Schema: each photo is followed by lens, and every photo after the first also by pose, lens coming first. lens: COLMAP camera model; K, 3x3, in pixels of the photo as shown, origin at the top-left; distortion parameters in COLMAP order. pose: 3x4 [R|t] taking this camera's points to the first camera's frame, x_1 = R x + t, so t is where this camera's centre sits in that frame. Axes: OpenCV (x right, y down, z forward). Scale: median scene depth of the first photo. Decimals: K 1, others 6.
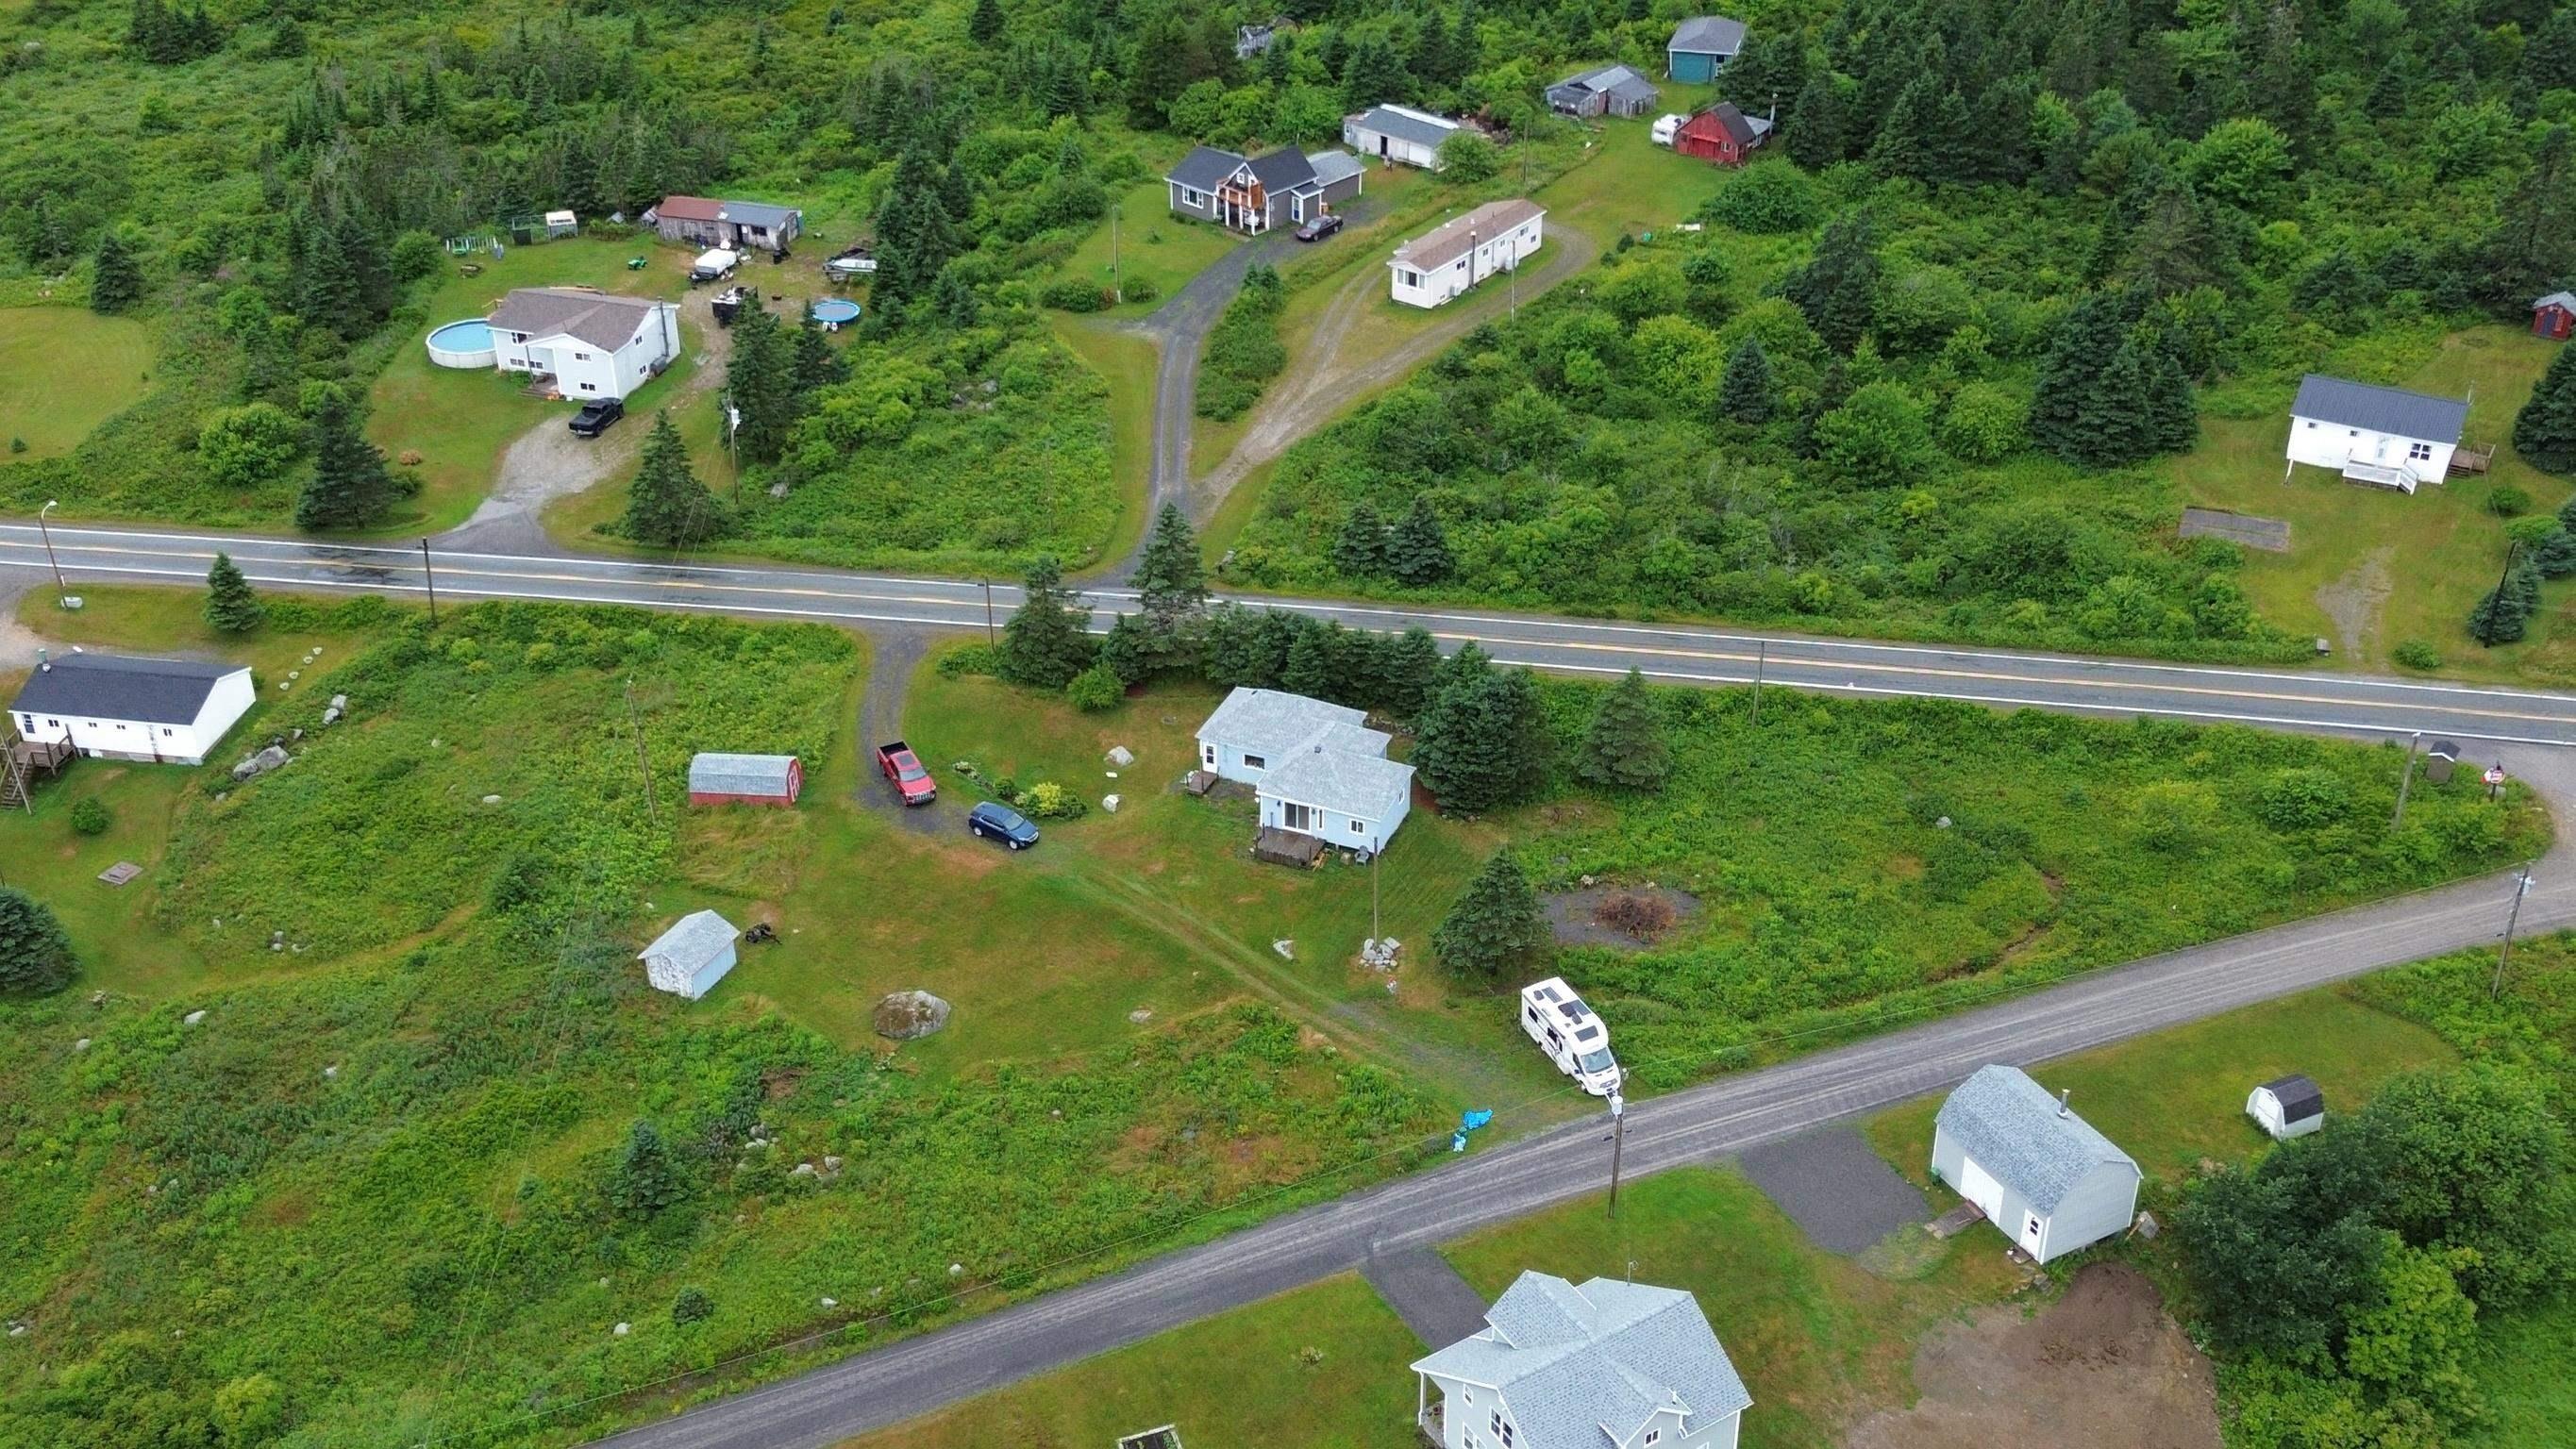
lens RADIAL K [[2630.4, 0, 1285.7], [0, 2630.4, 707.4], [0, 0, 1]] dist [0.173692, -0.453960]
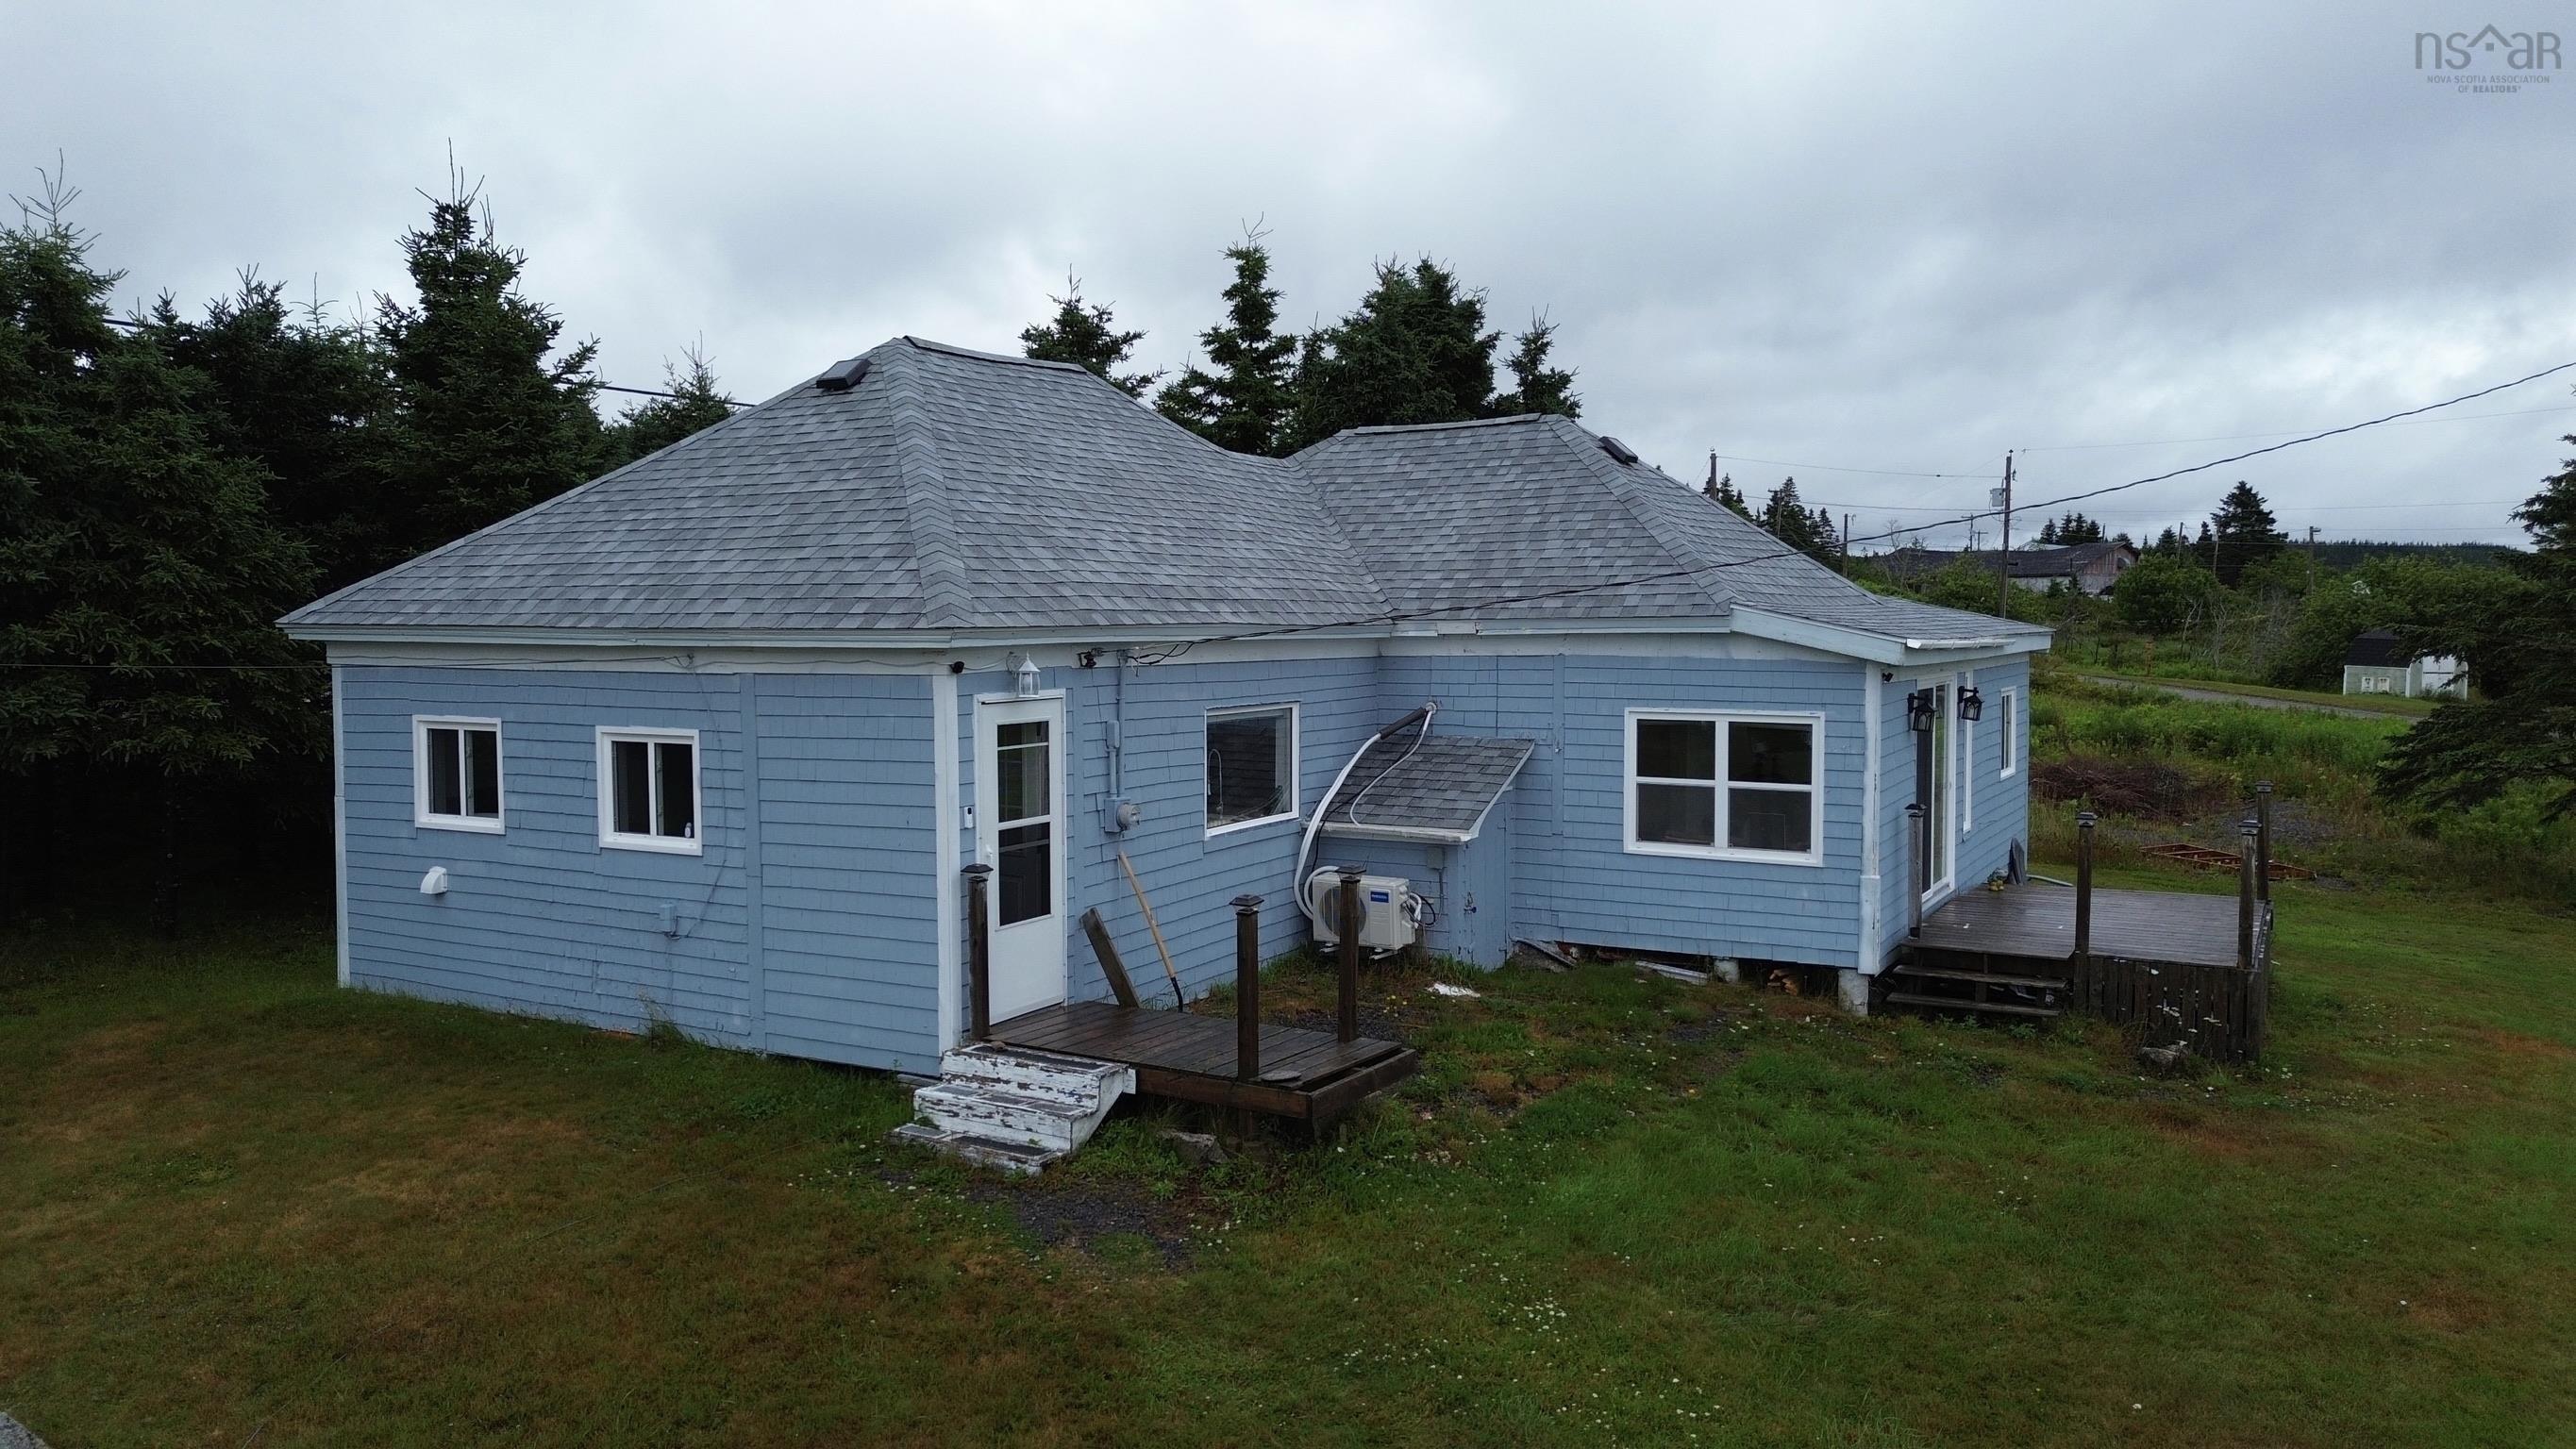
lens RADIAL K [[1812.0, 0, 1287.4], [0, 1812.0, 707.0], [0, 0, 1]] dist [0.088729, -0.104695]
pose [[0.127532, -0.048906, 0.990628, -0.100275], [0.507110, 0.861581, -0.022749, 0.021565], [-0.852394, 0.505258, 0.134680, 1.005596]]
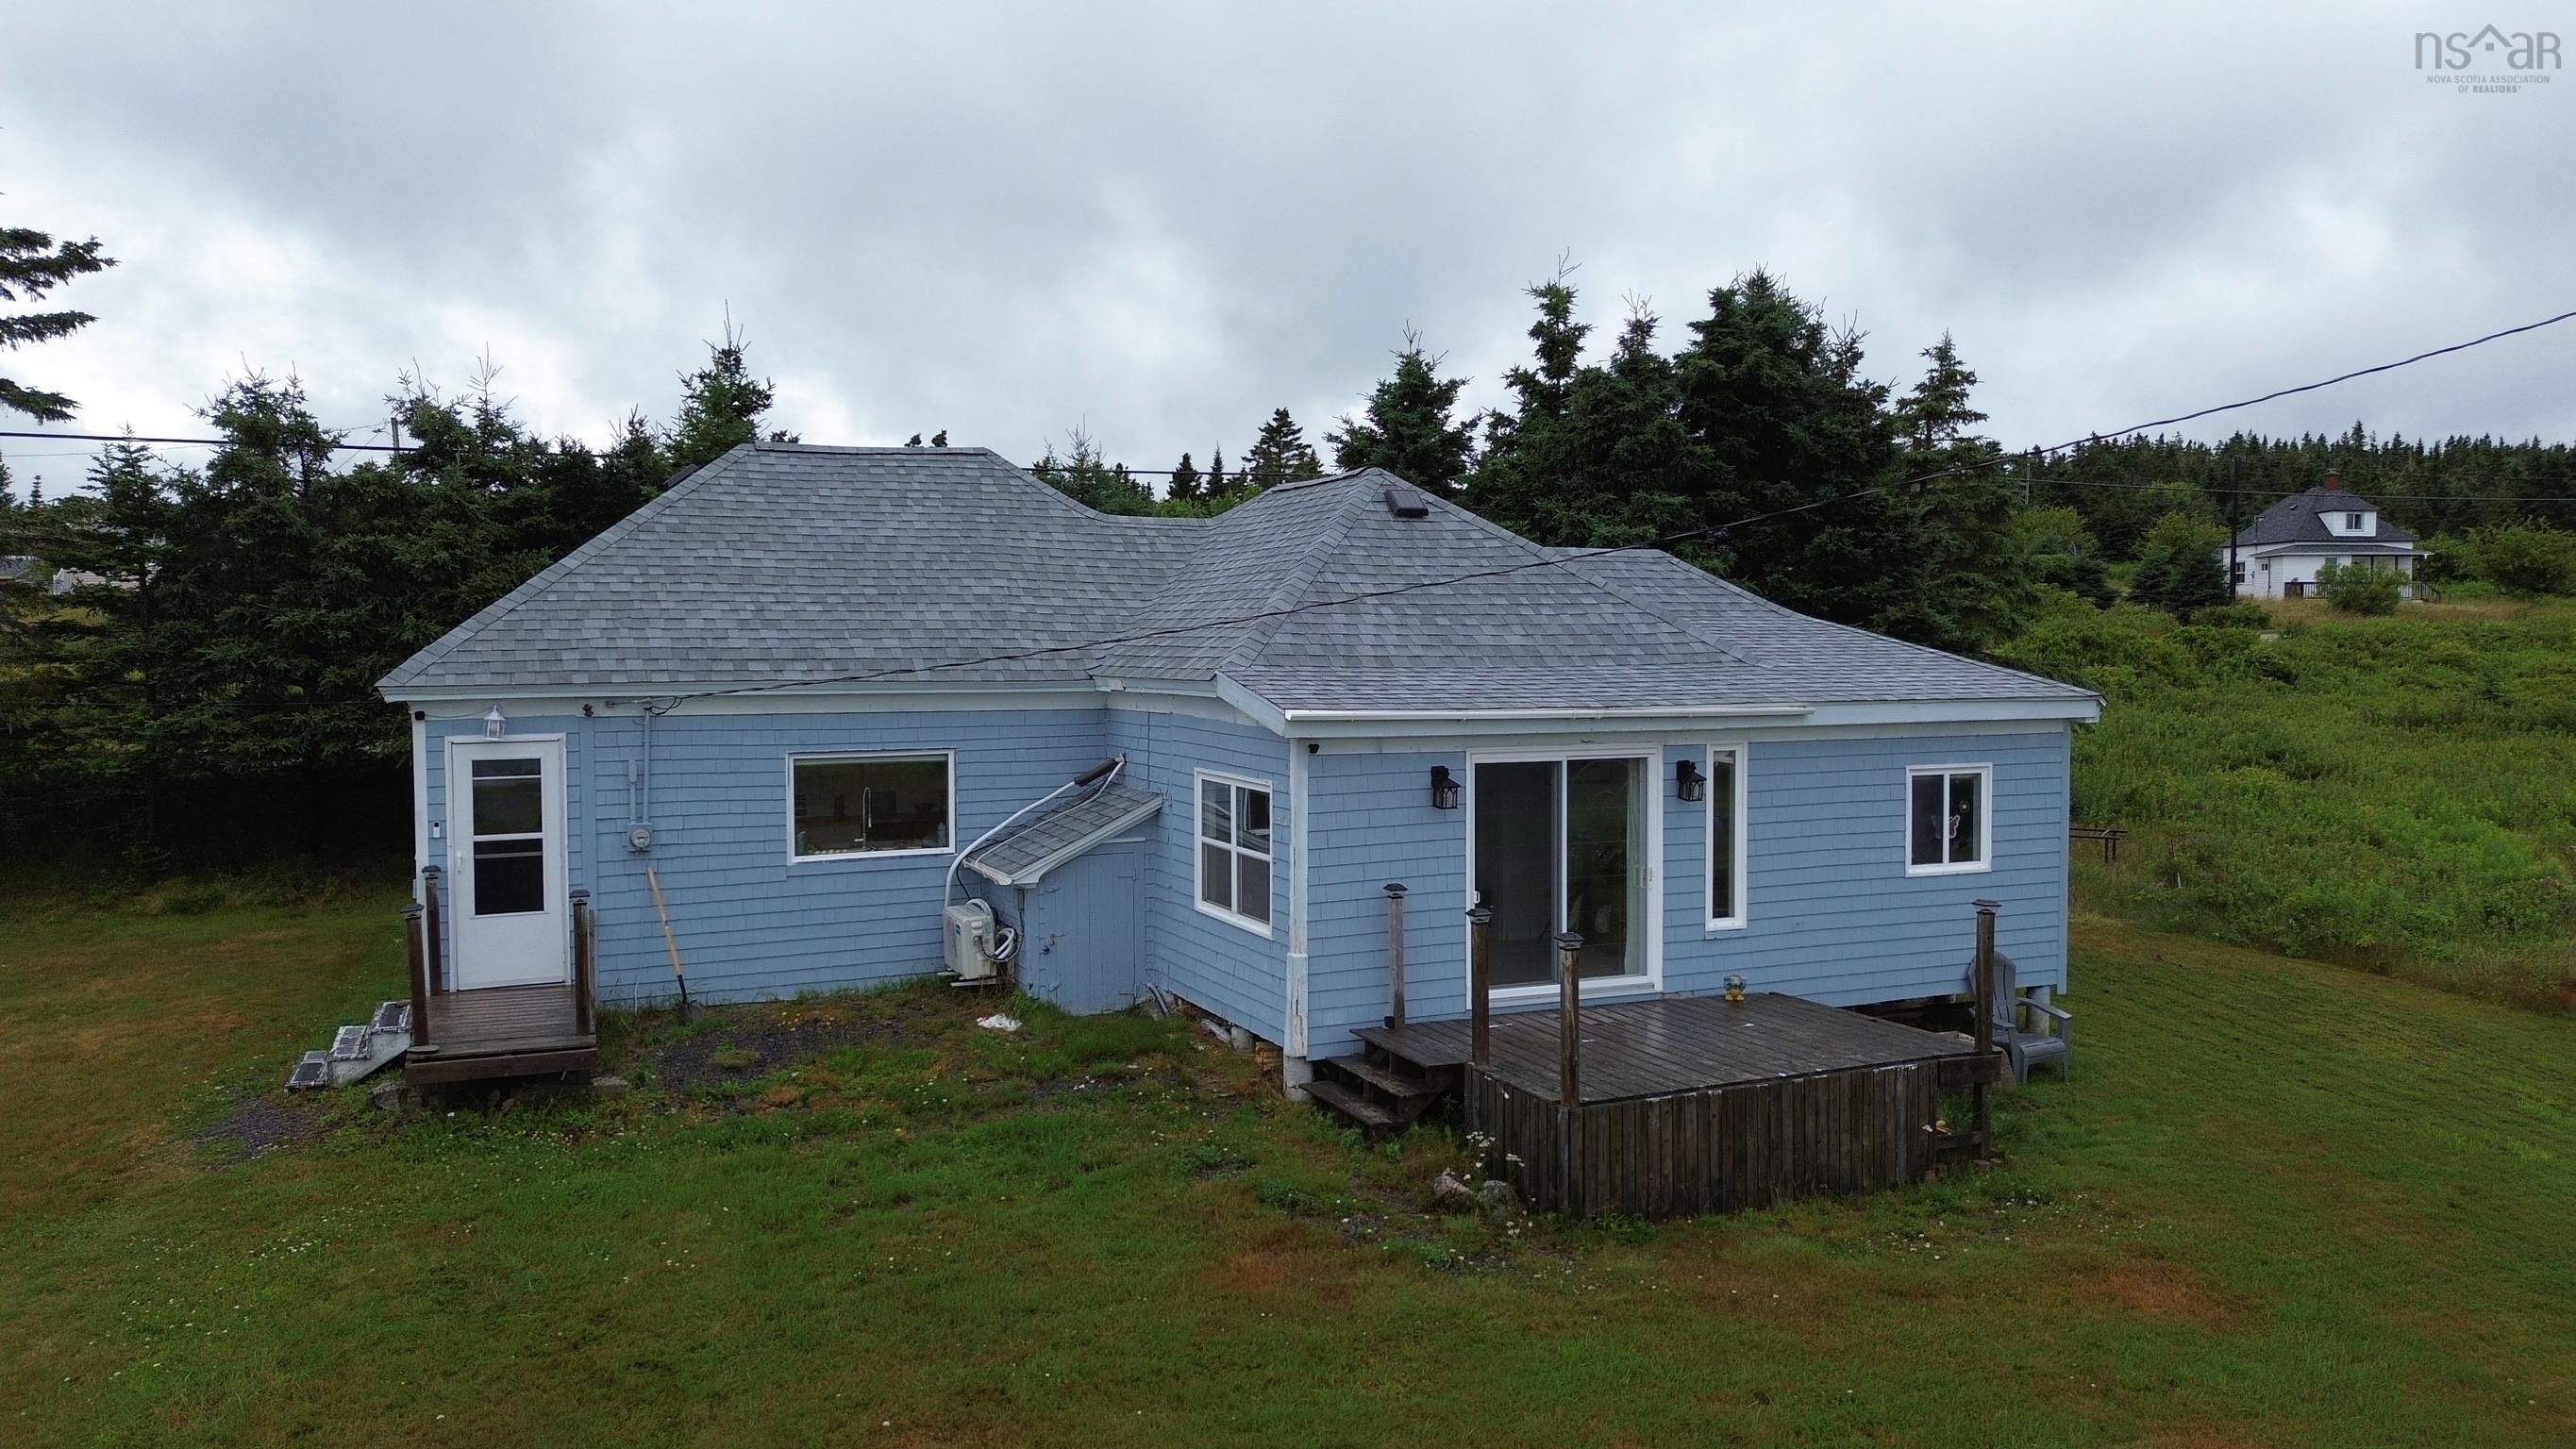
lens RADIAL K [[1812.0, 0, 1287.4], [0, 1812.0, 707.0], [0, 0, 1]] dist [0.088729, -0.104695]
pose [[0.685549, -0.030286, 0.727397, -0.070673], [0.370456, 0.874622, -0.312728, 0.057137], [-0.626726, 0.483859, 0.610816, 0.940584]]
